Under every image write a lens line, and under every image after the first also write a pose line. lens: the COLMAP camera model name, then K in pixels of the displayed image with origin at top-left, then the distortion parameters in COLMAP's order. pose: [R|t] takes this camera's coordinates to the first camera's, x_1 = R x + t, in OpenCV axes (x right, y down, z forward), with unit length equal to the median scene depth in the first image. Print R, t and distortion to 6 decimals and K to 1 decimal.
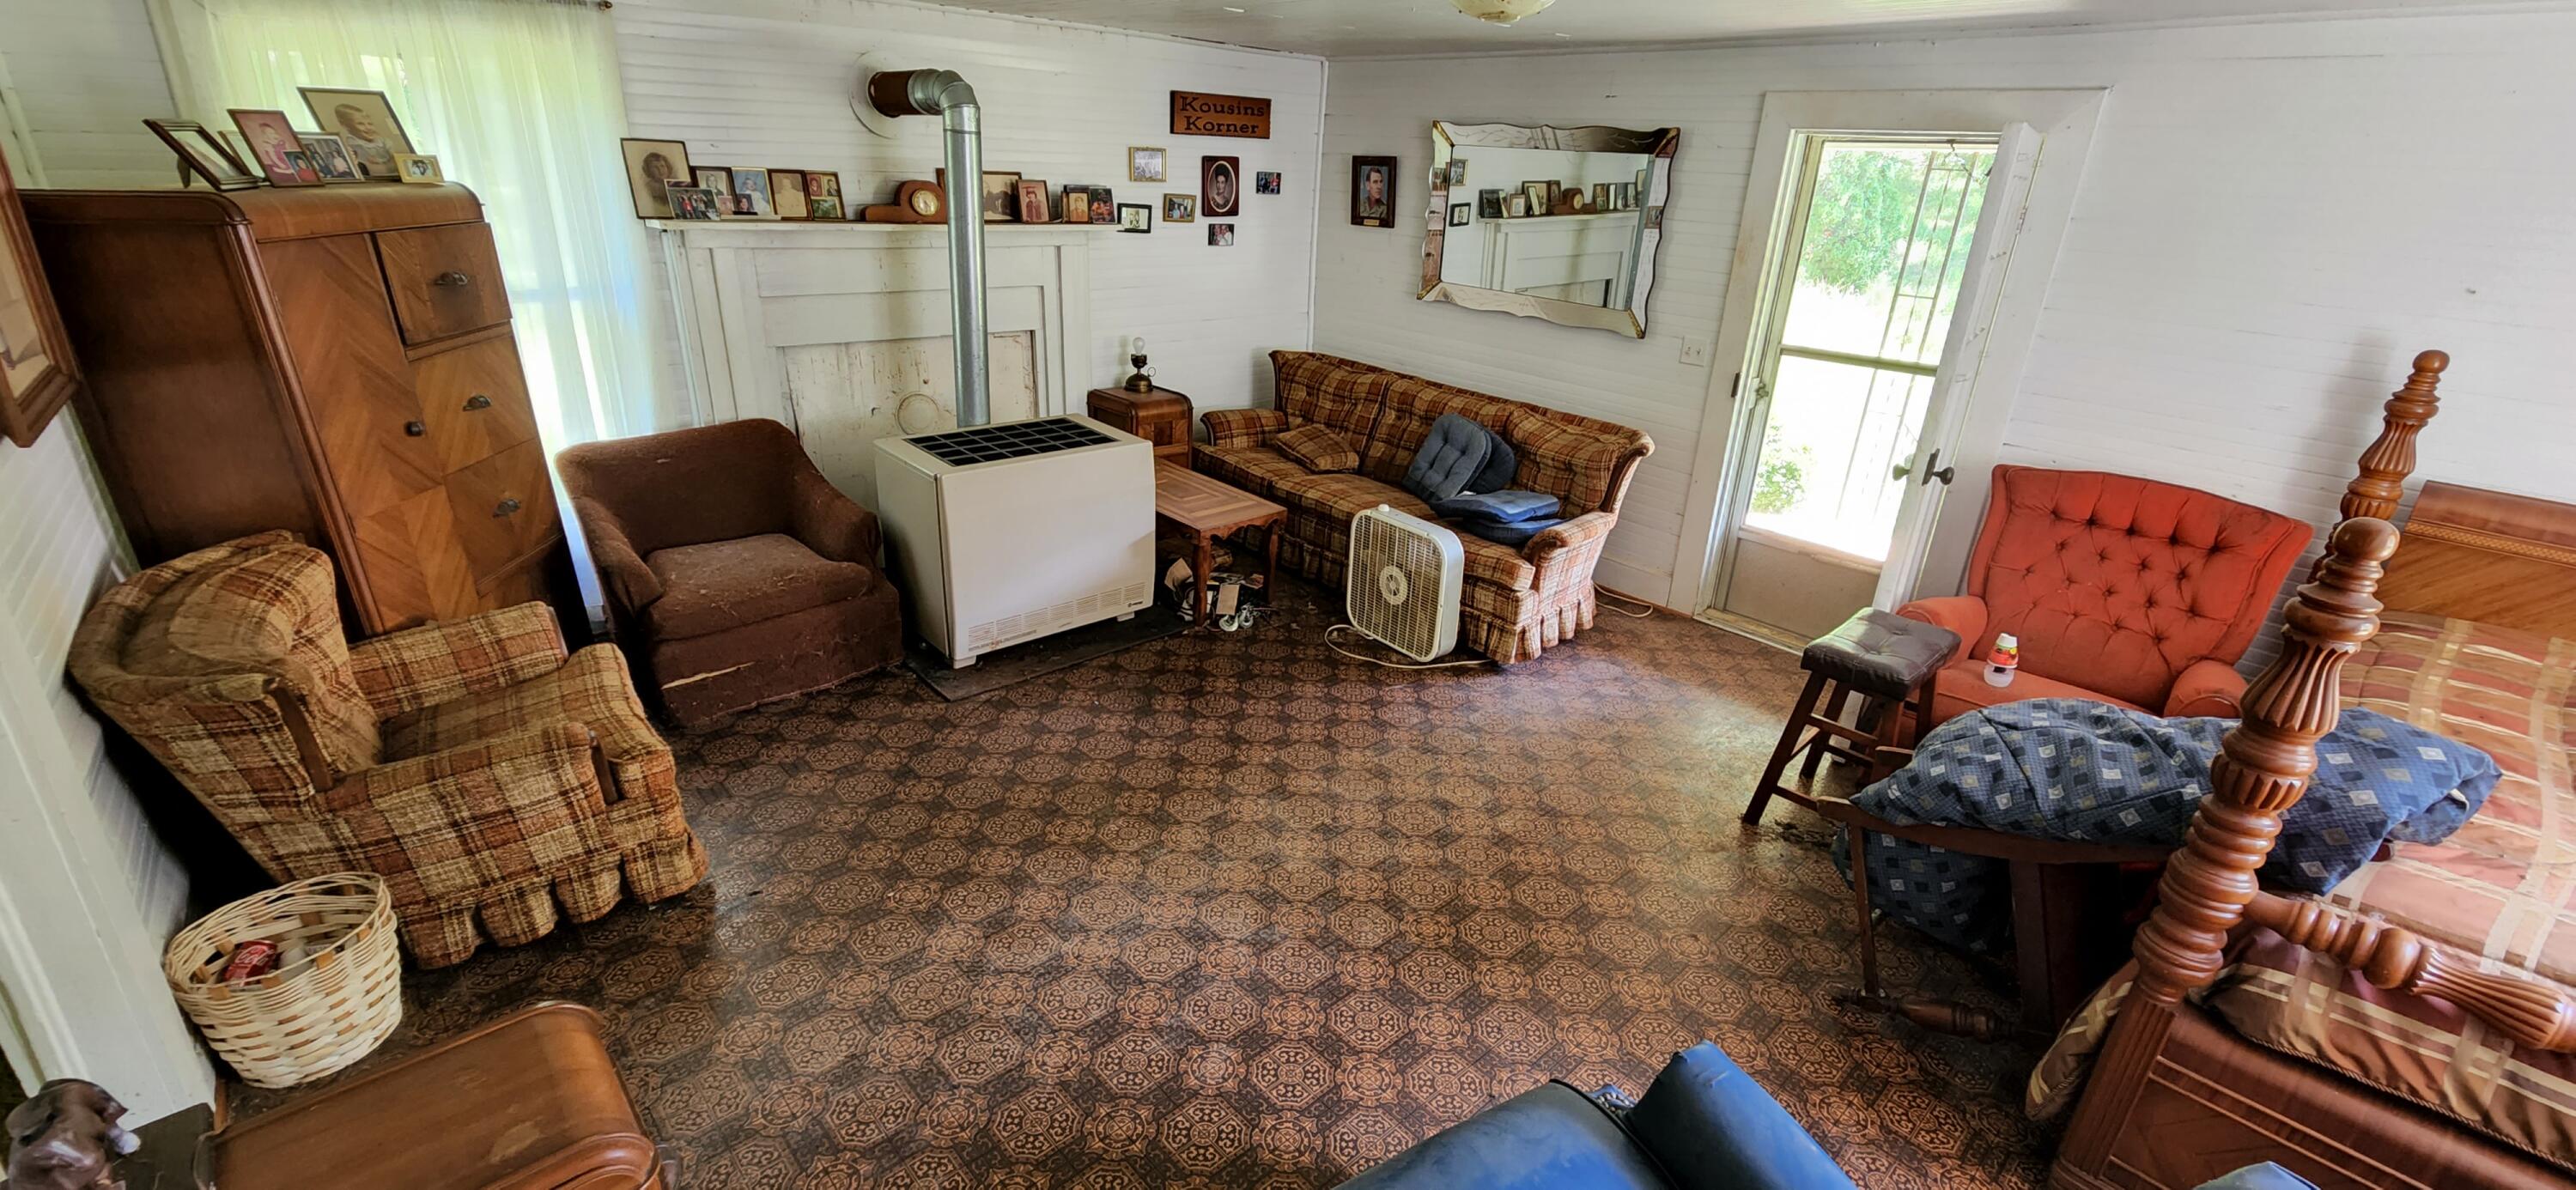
lens RADIAL K [[1046.5, 0, 1288.0], [0, 1046.5, 595.0], [0, 0, 1]] dist [0.001773, 0.000143]
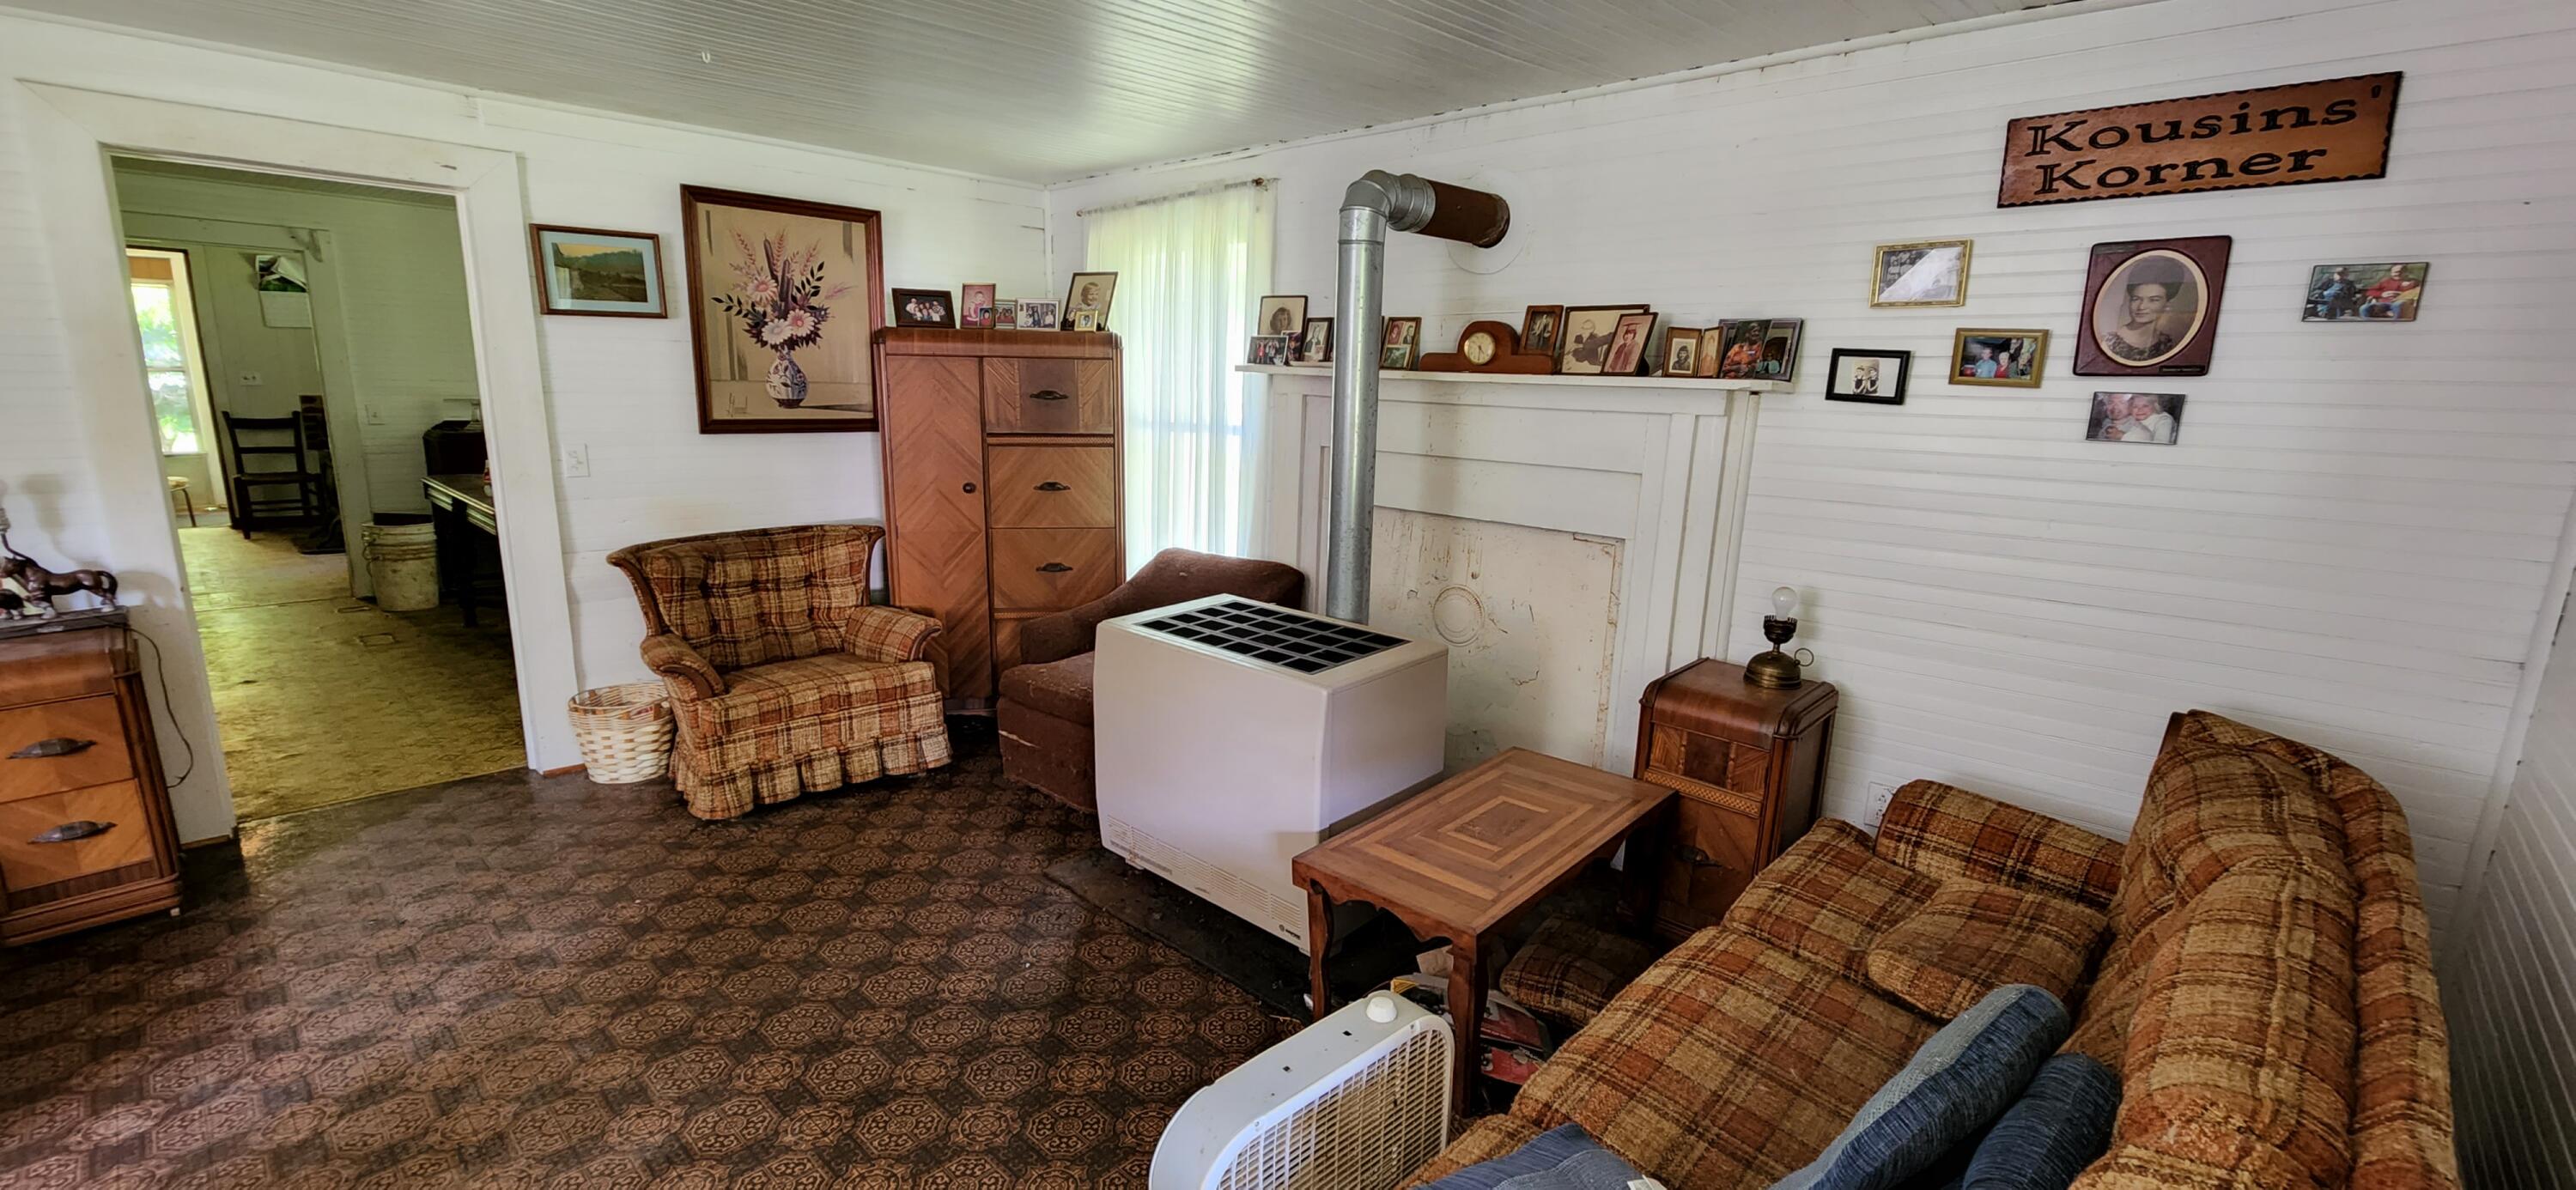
lens RADIAL K [[1046.5, 0, 1288.0], [0, 1046.5, 595.0], [0, 0, 1]] dist [0.001773, 0.000143]
pose [[0.087424, 0.172540, -0.981115, 0.448388], [-0.392427, 0.911212, 0.125279, -0.262437], [0.915619, 0.374063, 0.147371, 0.865036]]
